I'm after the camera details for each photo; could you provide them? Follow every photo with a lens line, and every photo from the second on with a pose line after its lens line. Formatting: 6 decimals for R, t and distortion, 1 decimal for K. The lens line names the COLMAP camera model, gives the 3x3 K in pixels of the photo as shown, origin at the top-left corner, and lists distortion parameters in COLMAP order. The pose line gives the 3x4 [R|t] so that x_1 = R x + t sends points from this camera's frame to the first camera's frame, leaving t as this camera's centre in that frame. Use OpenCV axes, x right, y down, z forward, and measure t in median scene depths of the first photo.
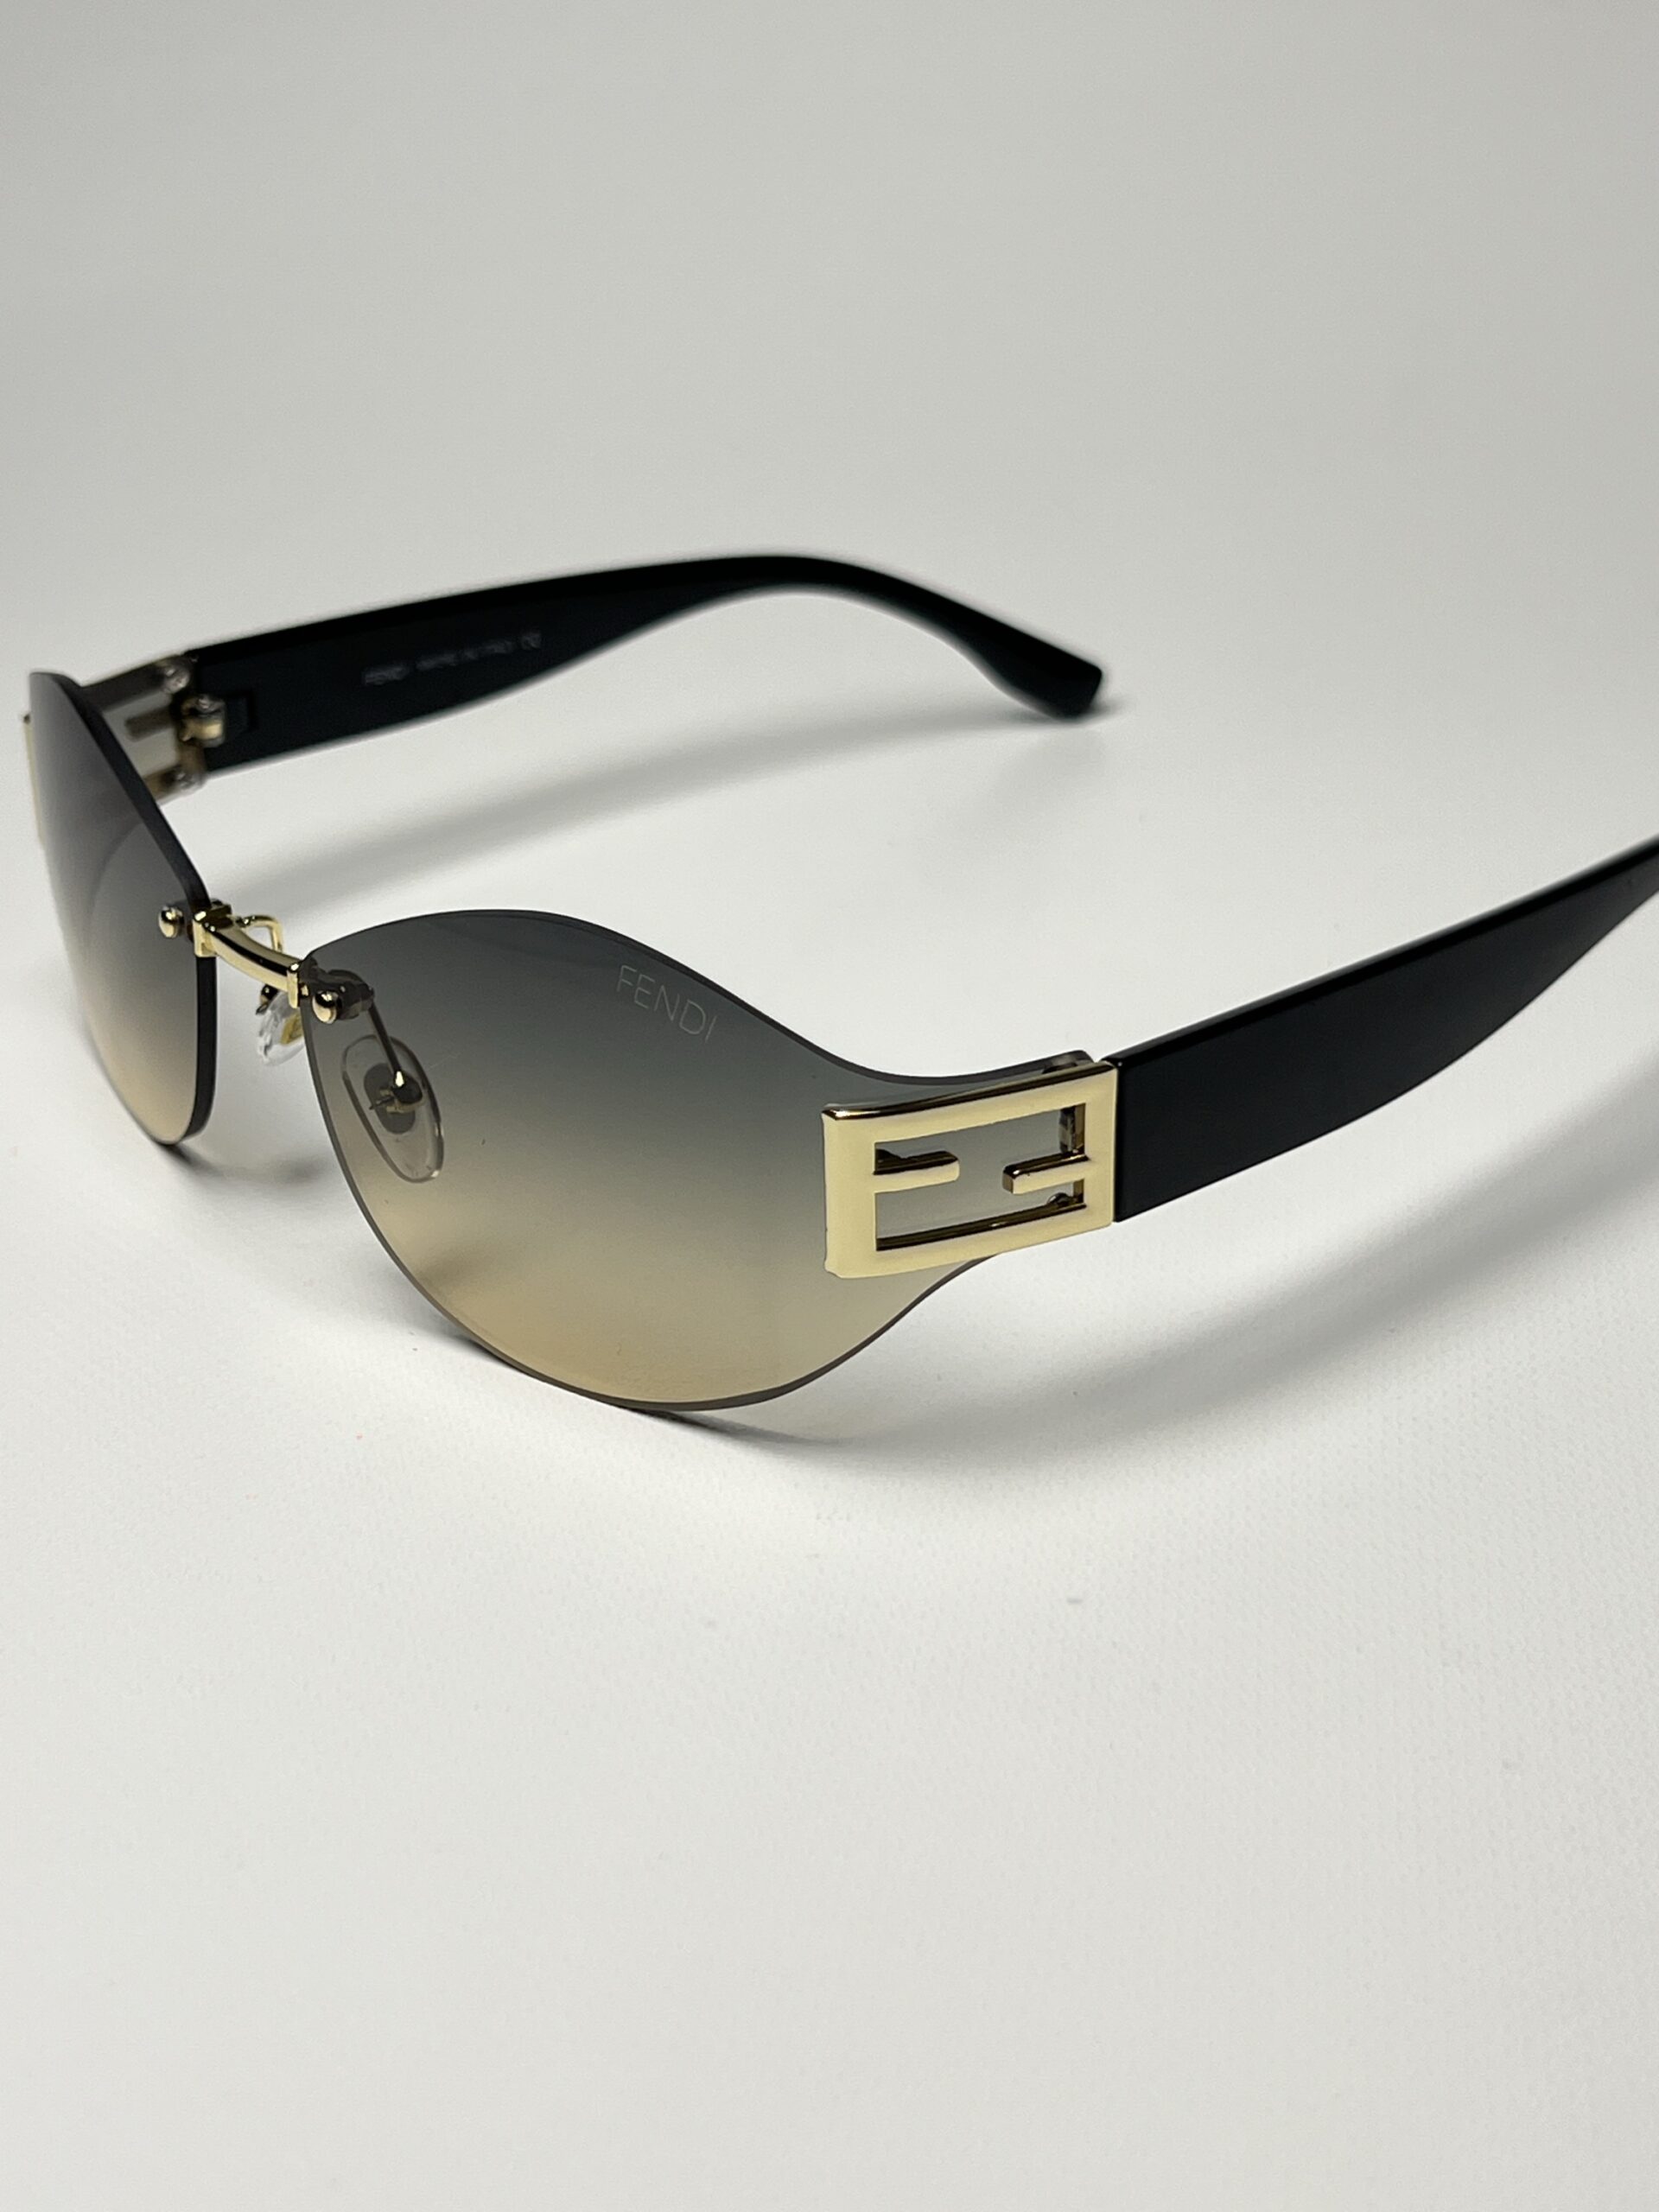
lens RADIAL K [[3465.2, 0, 829.5], [0, 3465.2, 1106.0], [0, 0, 1]] dist [0.029774, -0.010557]
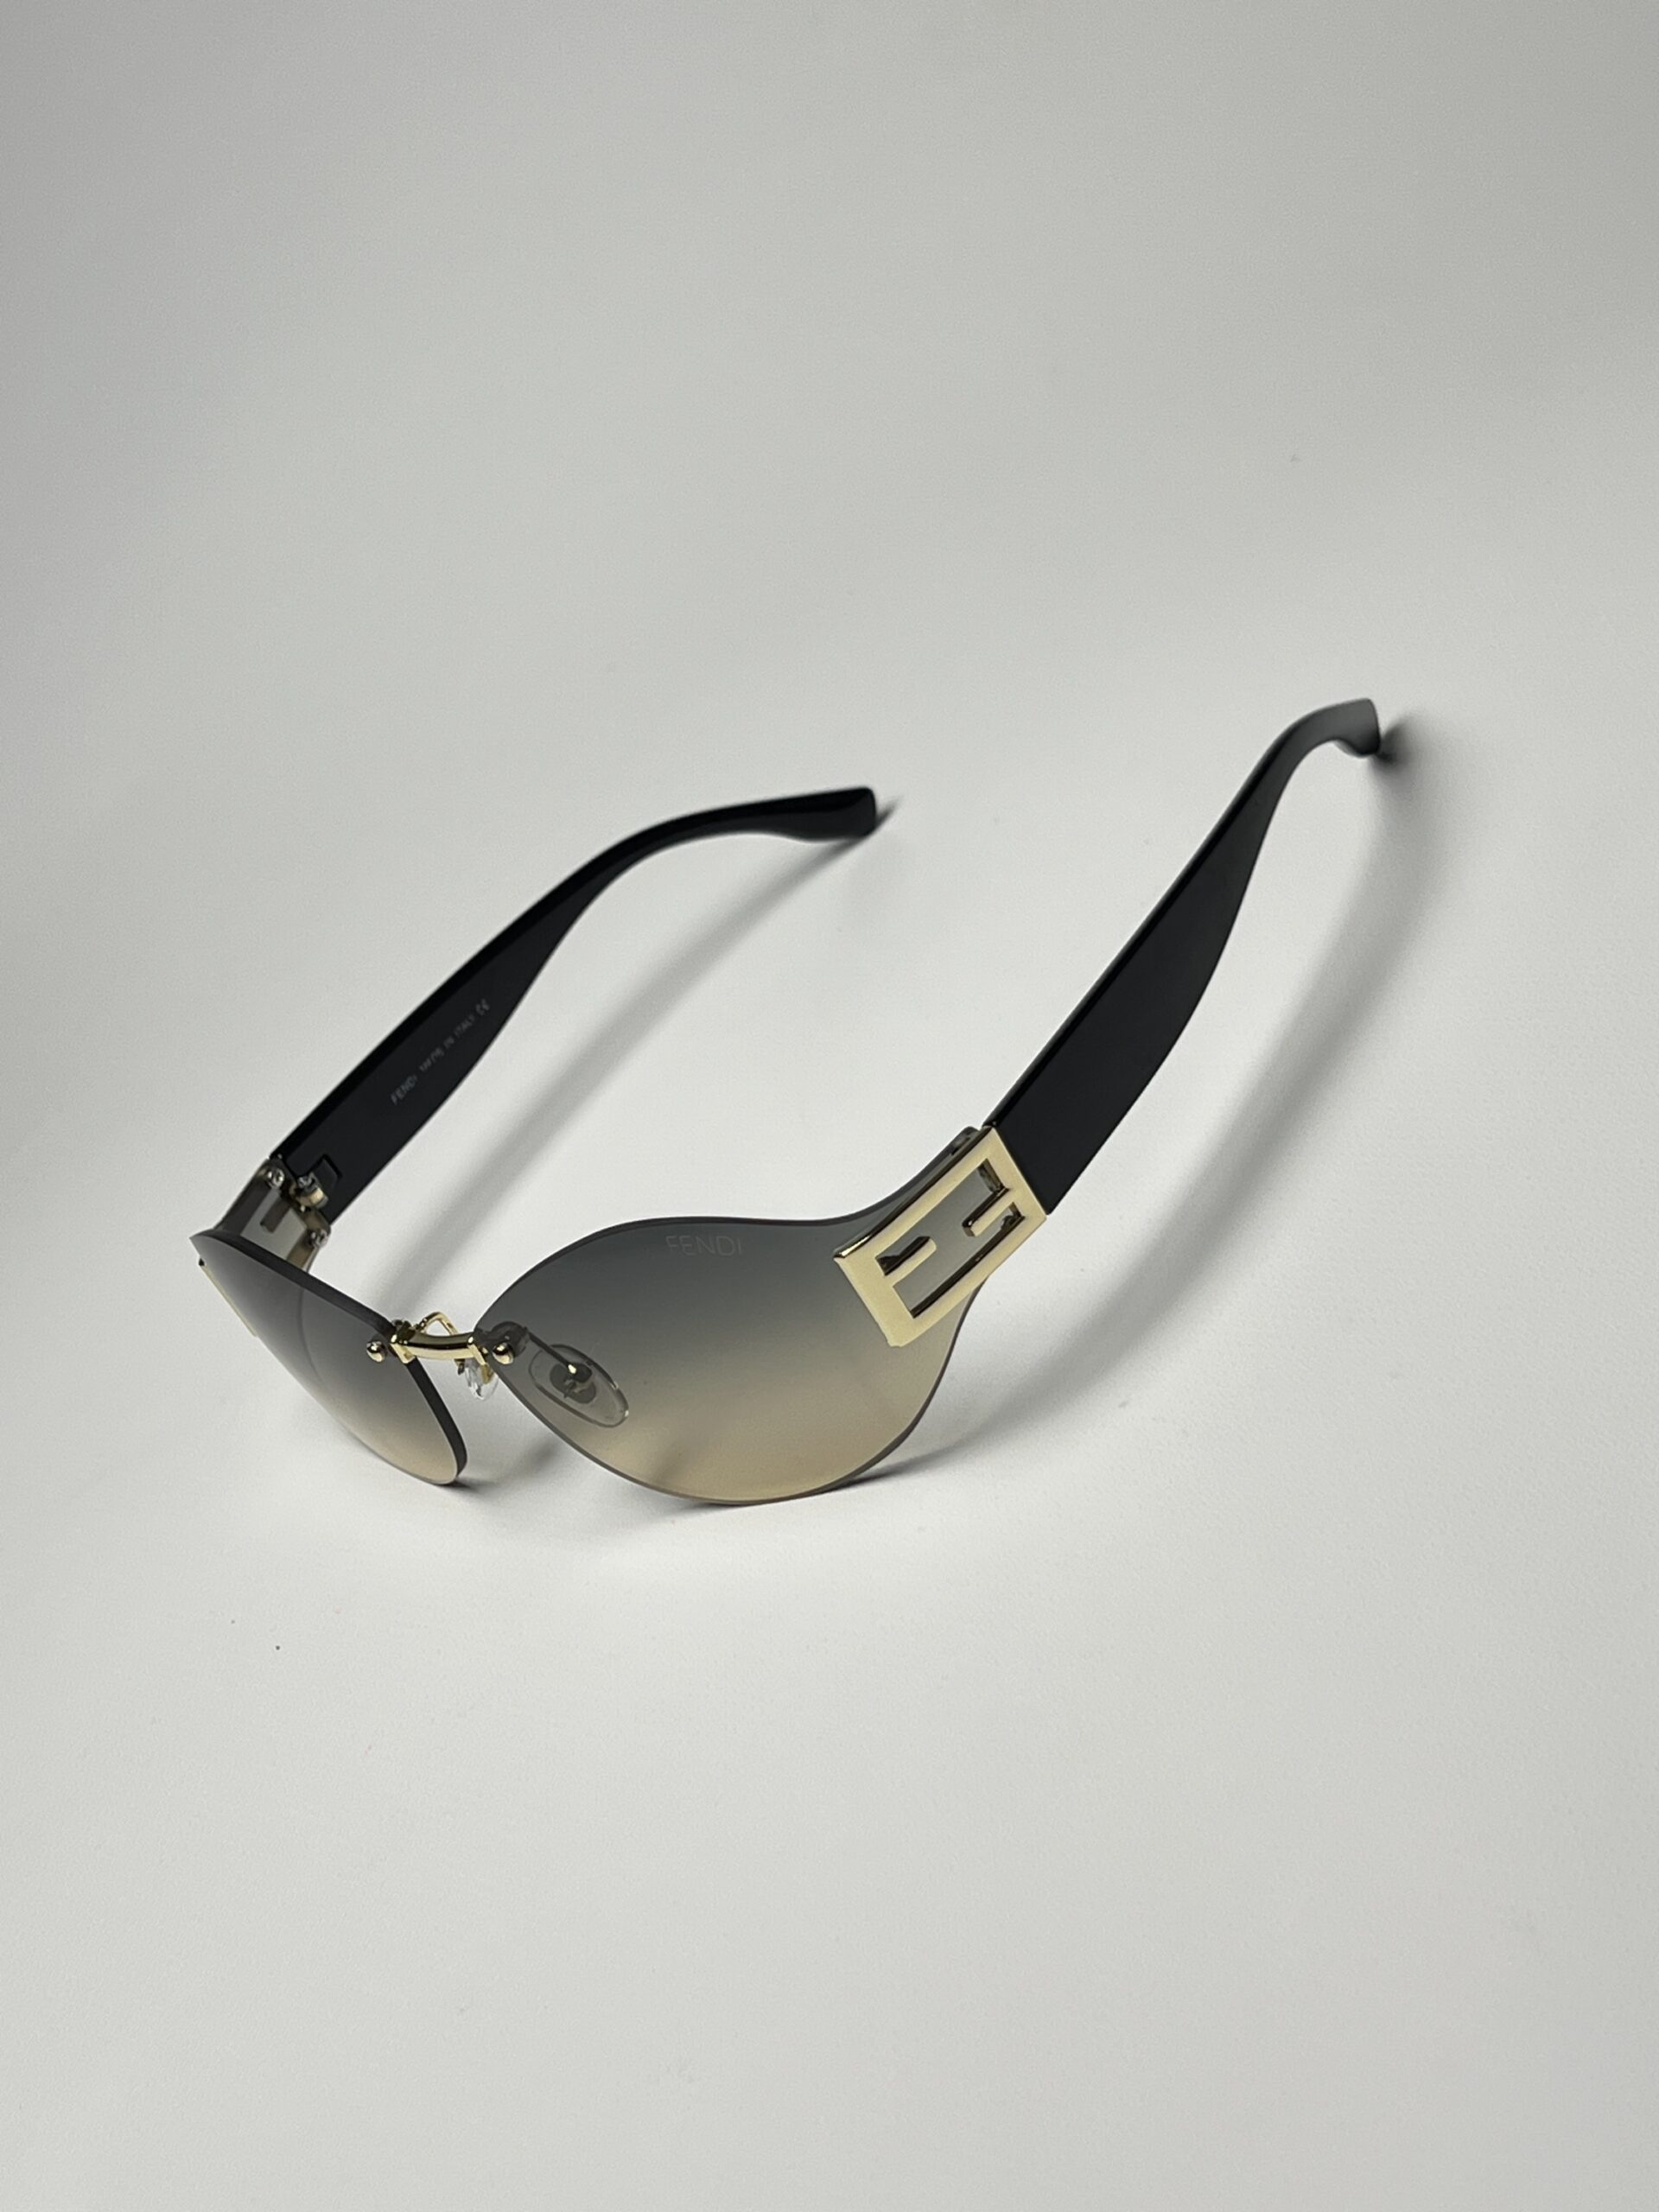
lens RADIAL K [[3850.8, 0, 829.5], [0, 3850.8, 1106.0], [0, 0, 1]] dist [0.044300, 0.031209]
pose [[0.863049, -0.502948, -0.046791, 0.095641], [0.504284, 0.863244, 0.022539, -0.083164], [0.029056, -0.043048, 0.998650, -0.572979]]
